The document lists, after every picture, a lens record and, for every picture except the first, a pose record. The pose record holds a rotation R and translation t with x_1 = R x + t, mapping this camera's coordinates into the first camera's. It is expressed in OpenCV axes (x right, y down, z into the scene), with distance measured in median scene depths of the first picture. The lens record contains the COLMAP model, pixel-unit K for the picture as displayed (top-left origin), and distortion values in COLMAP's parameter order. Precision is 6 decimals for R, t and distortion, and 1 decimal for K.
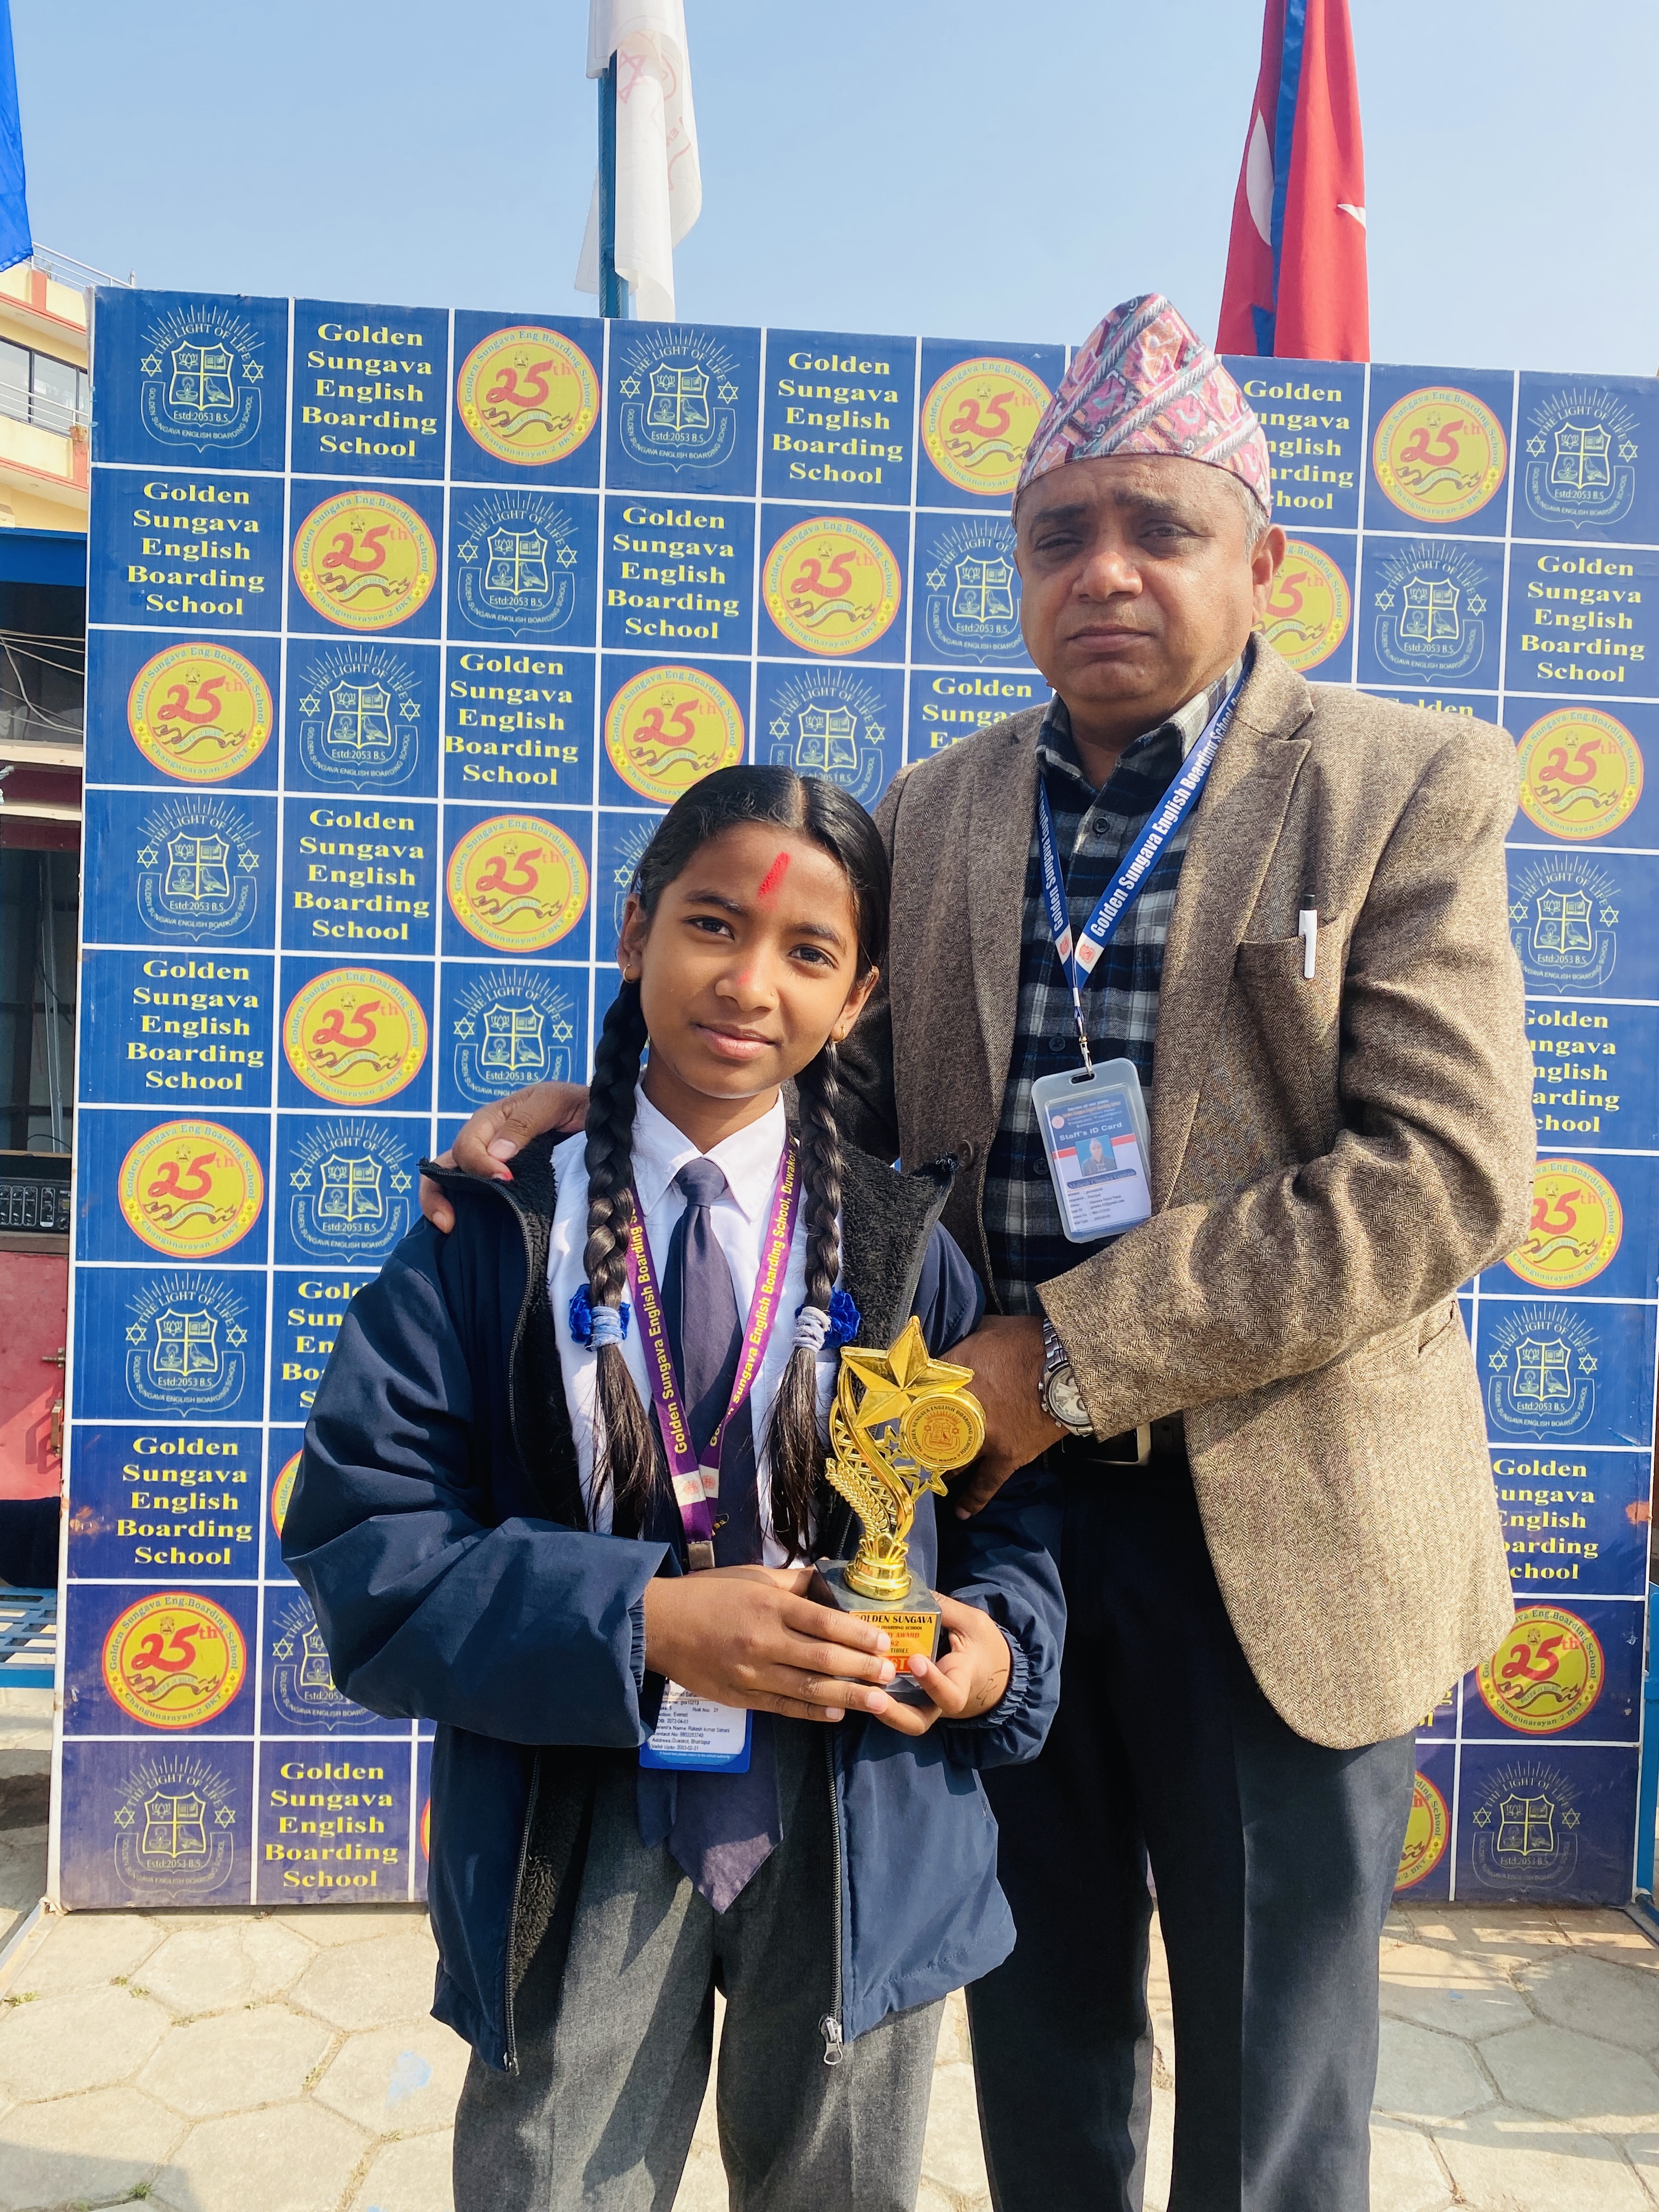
lens RADIAL K [[1664.0, 0, 834.9], [0, 1664.0, 1110.0], [0, 0, 1]] dist [-0.022784, 0.059793]
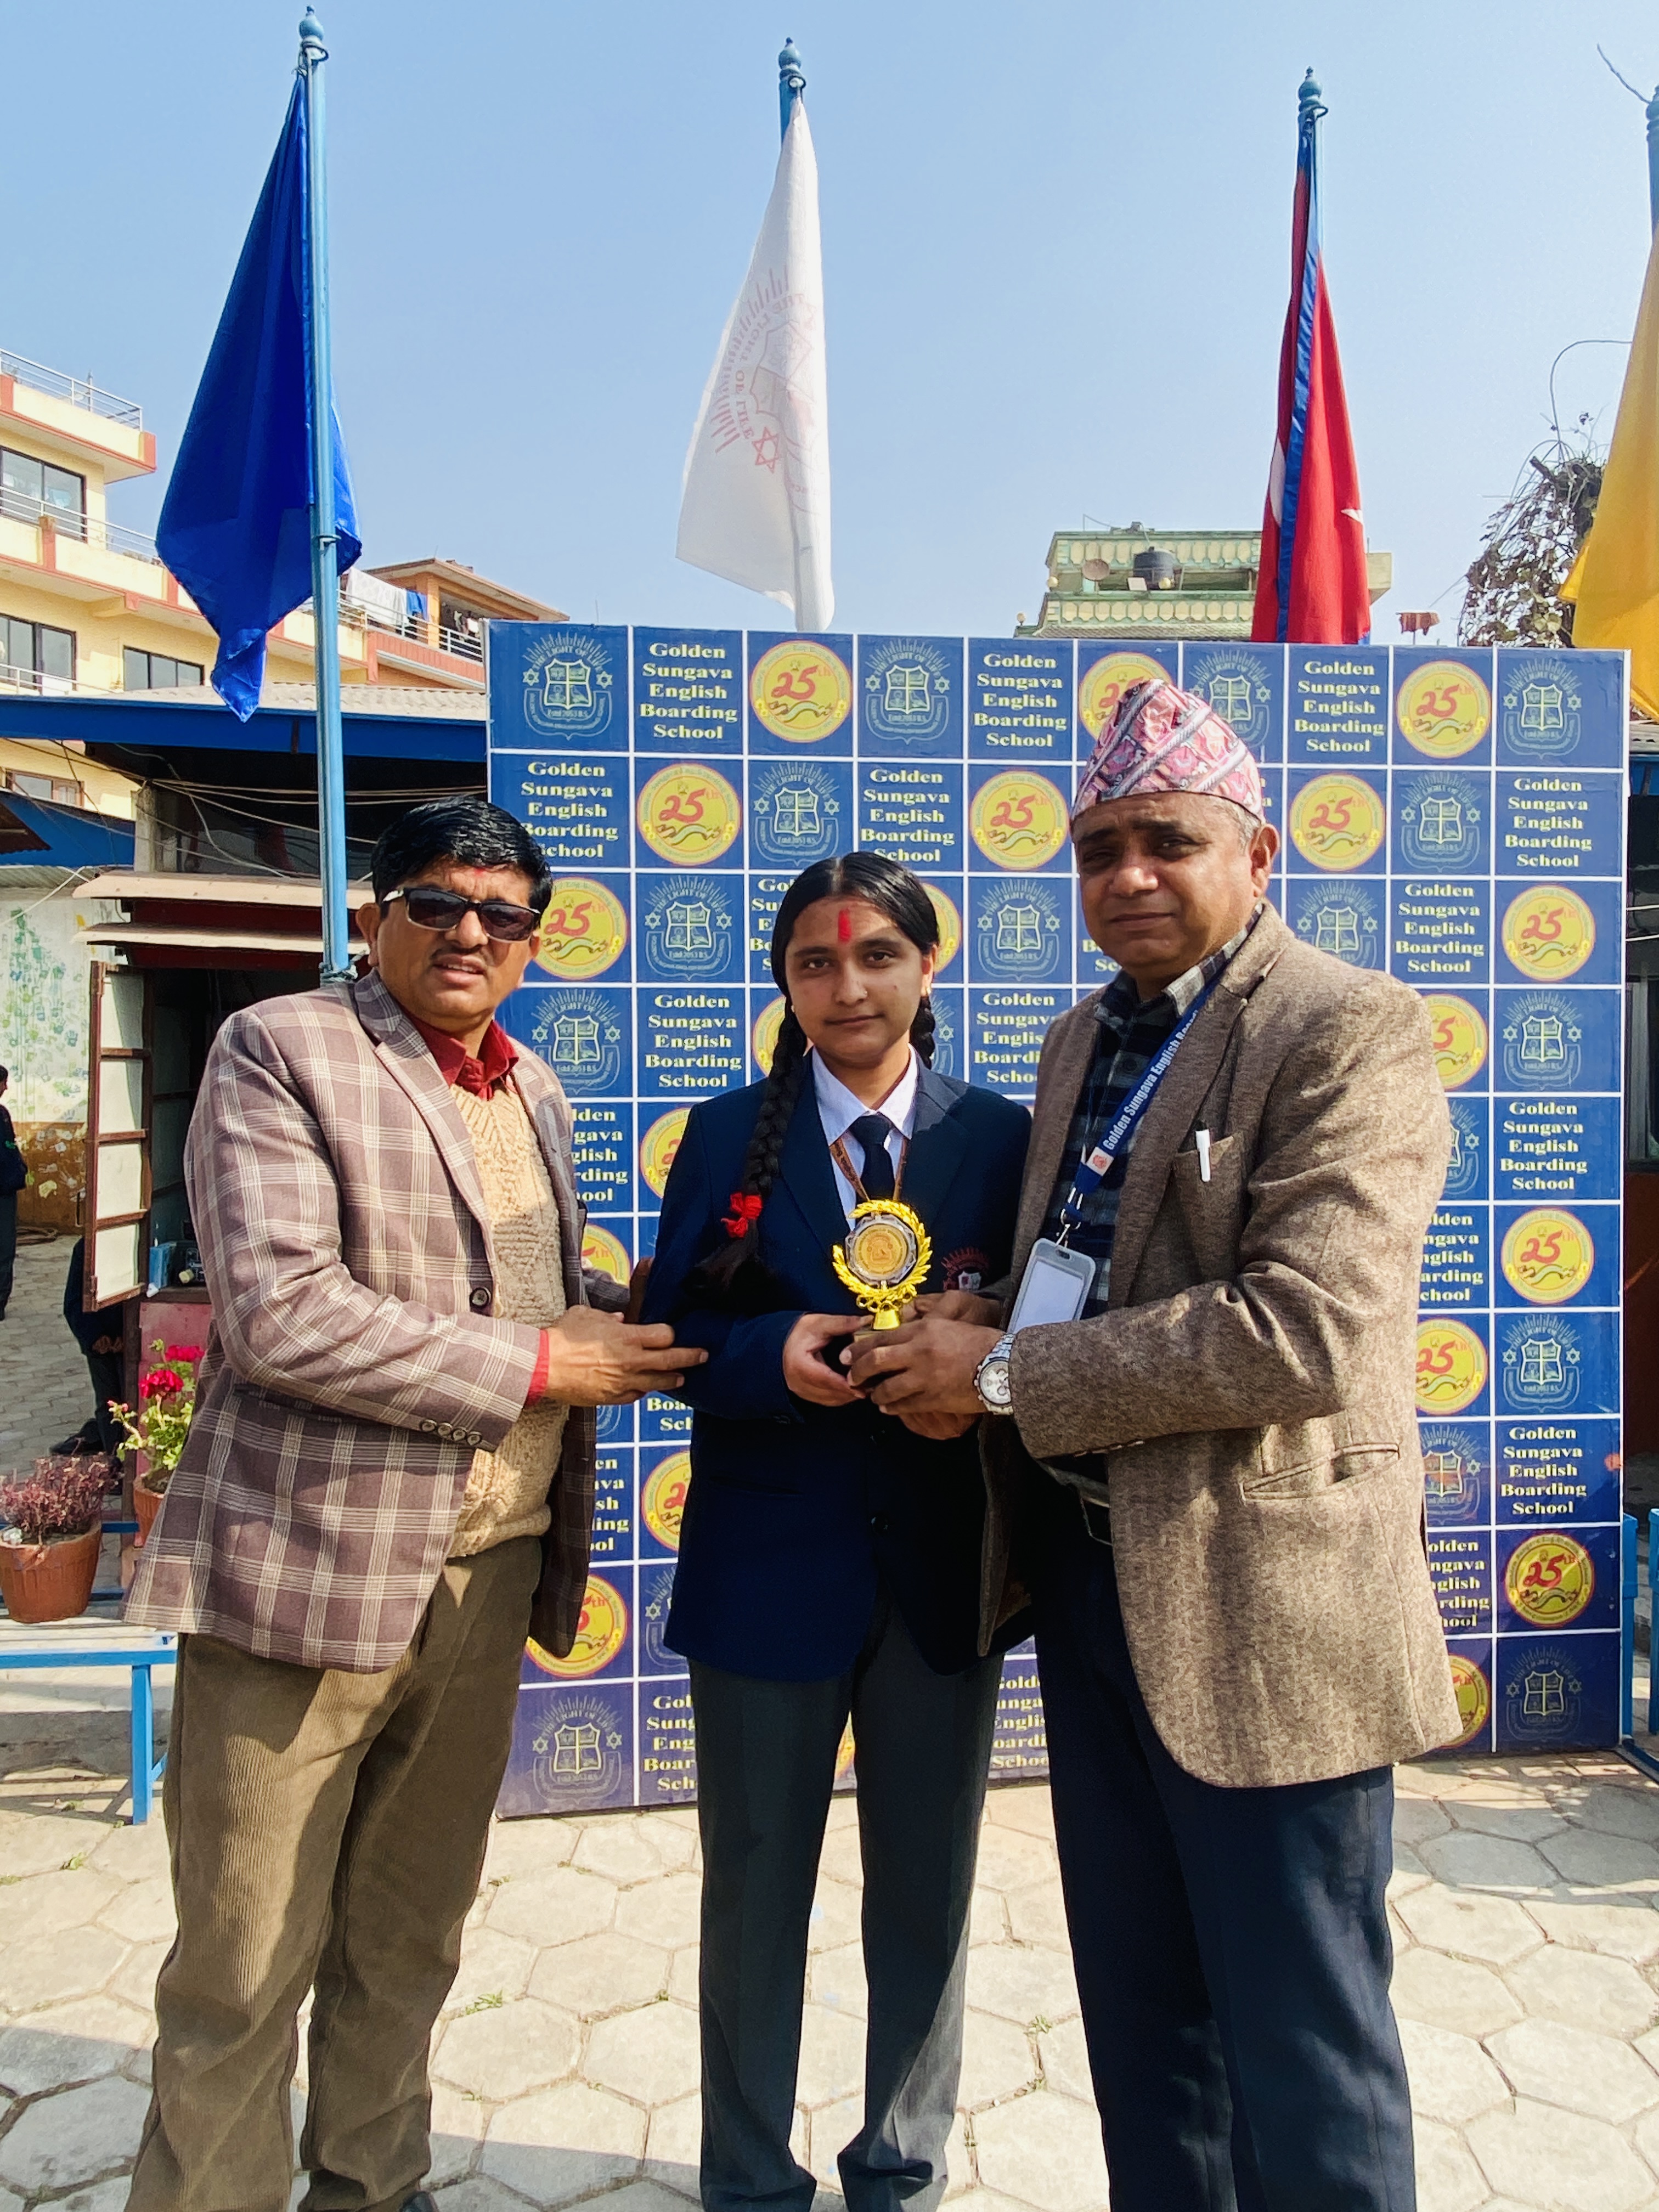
lens RADIAL K [[1548.5, 0, 812.6], [0, 1548.5, 1090.8], [0, 0, 1]] dist [0.107930, -0.124476]
pose [[0.997281, -0.037255, 0.063581, -0.268510], [0.038002, 0.999221, -0.010594, -0.082457], [-0.063137, 0.012982, 0.997920, -0.292656]]
